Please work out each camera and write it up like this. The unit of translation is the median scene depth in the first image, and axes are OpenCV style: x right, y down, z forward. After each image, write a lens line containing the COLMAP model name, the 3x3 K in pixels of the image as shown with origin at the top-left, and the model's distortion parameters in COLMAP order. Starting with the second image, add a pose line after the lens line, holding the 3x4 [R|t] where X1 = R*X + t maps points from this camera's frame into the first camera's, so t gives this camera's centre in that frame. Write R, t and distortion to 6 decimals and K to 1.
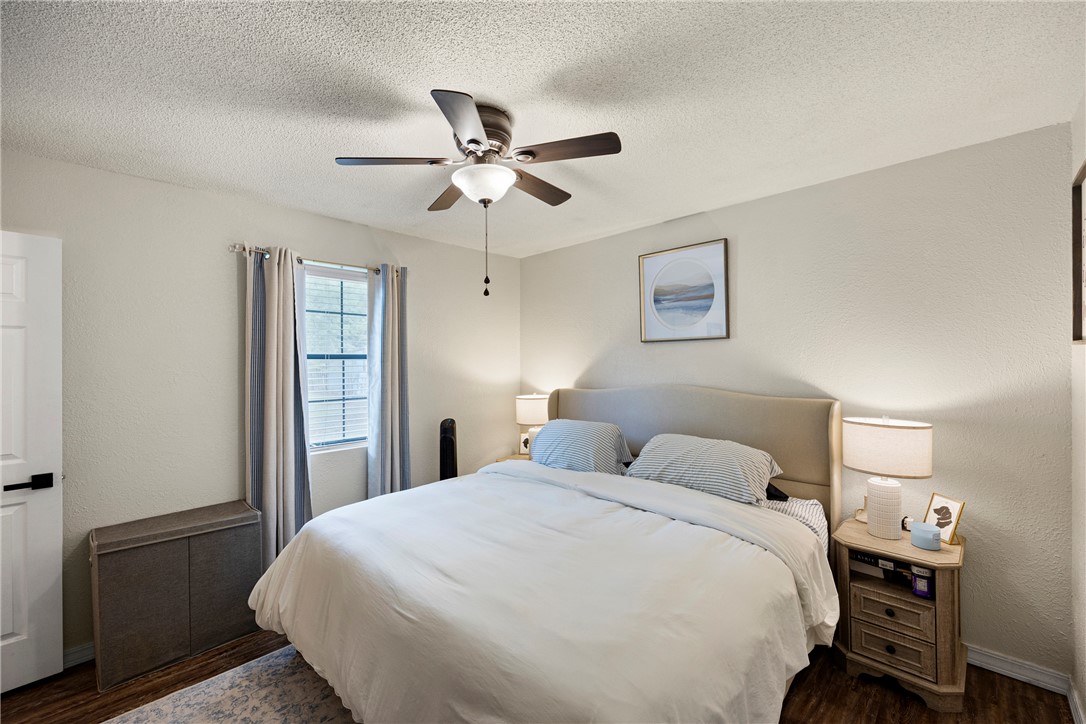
lens RADIAL K [[439.9, 0, 543.9], [0, 439.9, 361.8], [0, 0, 1]] dist [0.001088, -0.000725]
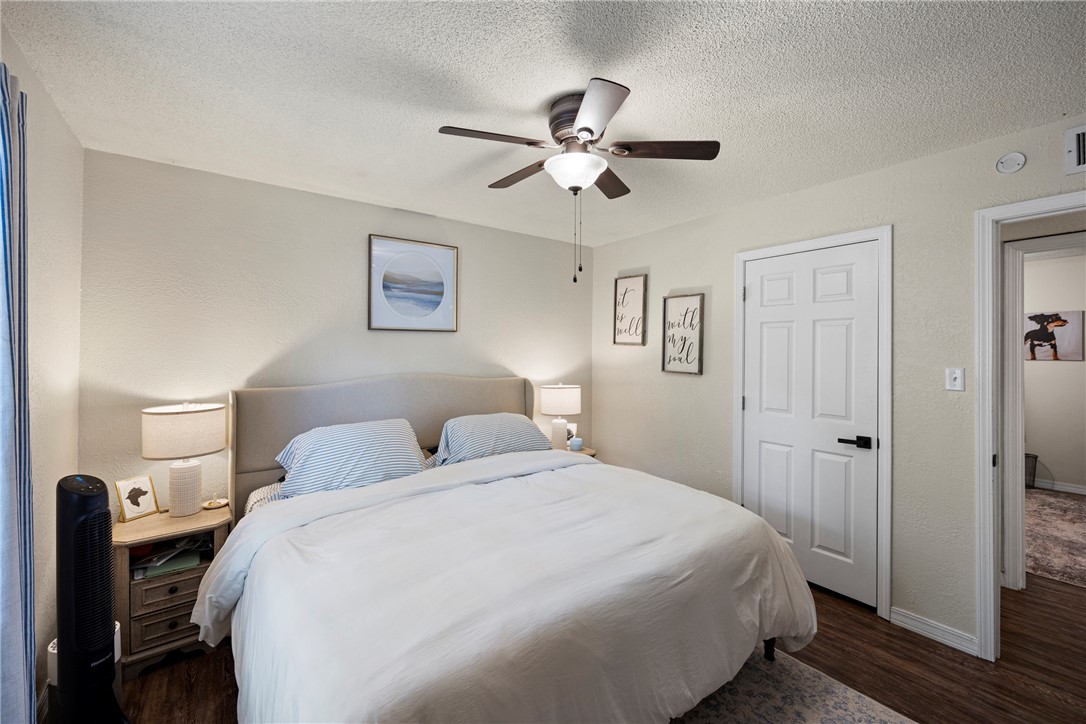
lens RADIAL K [[439.9, 0, 547.1], [0, 439.9, 354.1], [0, 0, 1]] dist [0.001088, -0.000725]
pose [[0.151978, 0.003078, 0.988379, -0.697176], [-0.003025, 0.999992, -0.002649, 0.008757], [-0.988379, -0.002588, 0.151986, 0.560368]]
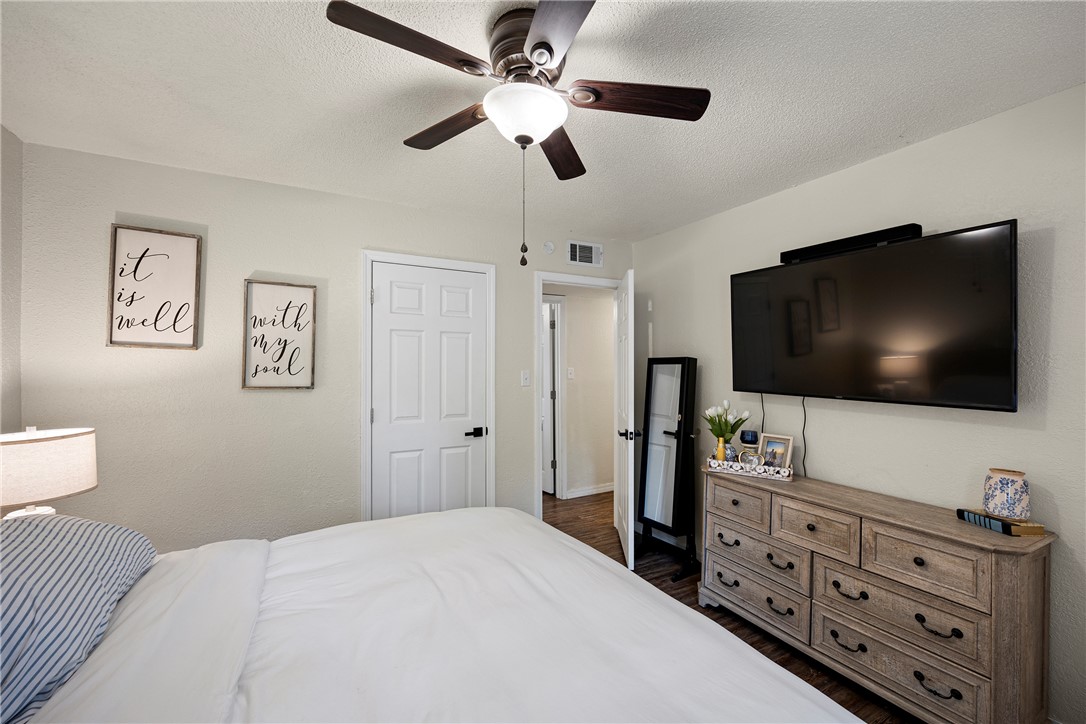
lens RADIAL K [[439.9, 0, 540.3], [0, 439.9, 366.0], [0, 0, 1]] dist [0.001088, -0.000725]
pose [[-0.955796, 0.005391, 0.293983, -0.231009], [0.006958, 0.999967, 0.004285, 0.010995], [-0.293950, 0.006141, -0.955801, 1.053300]]
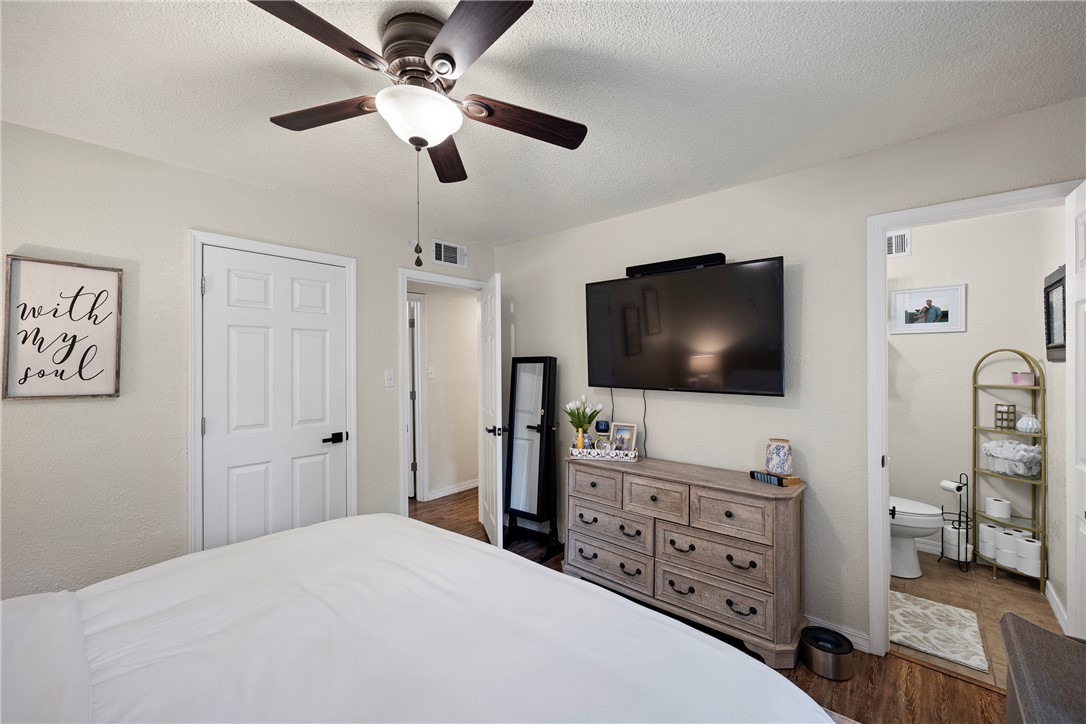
lens RADIAL K [[439.9, 0, 541.9], [0, 439.9, 362.1], [0, 0, 1]] dist [0.001088, -0.000725]
pose [[-0.998567, 0.013126, -0.051878, -0.182384], [0.013076, 0.999914, 0.001302, 0.009579], [0.051890, 0.000621, -0.998653, 1.087788]]
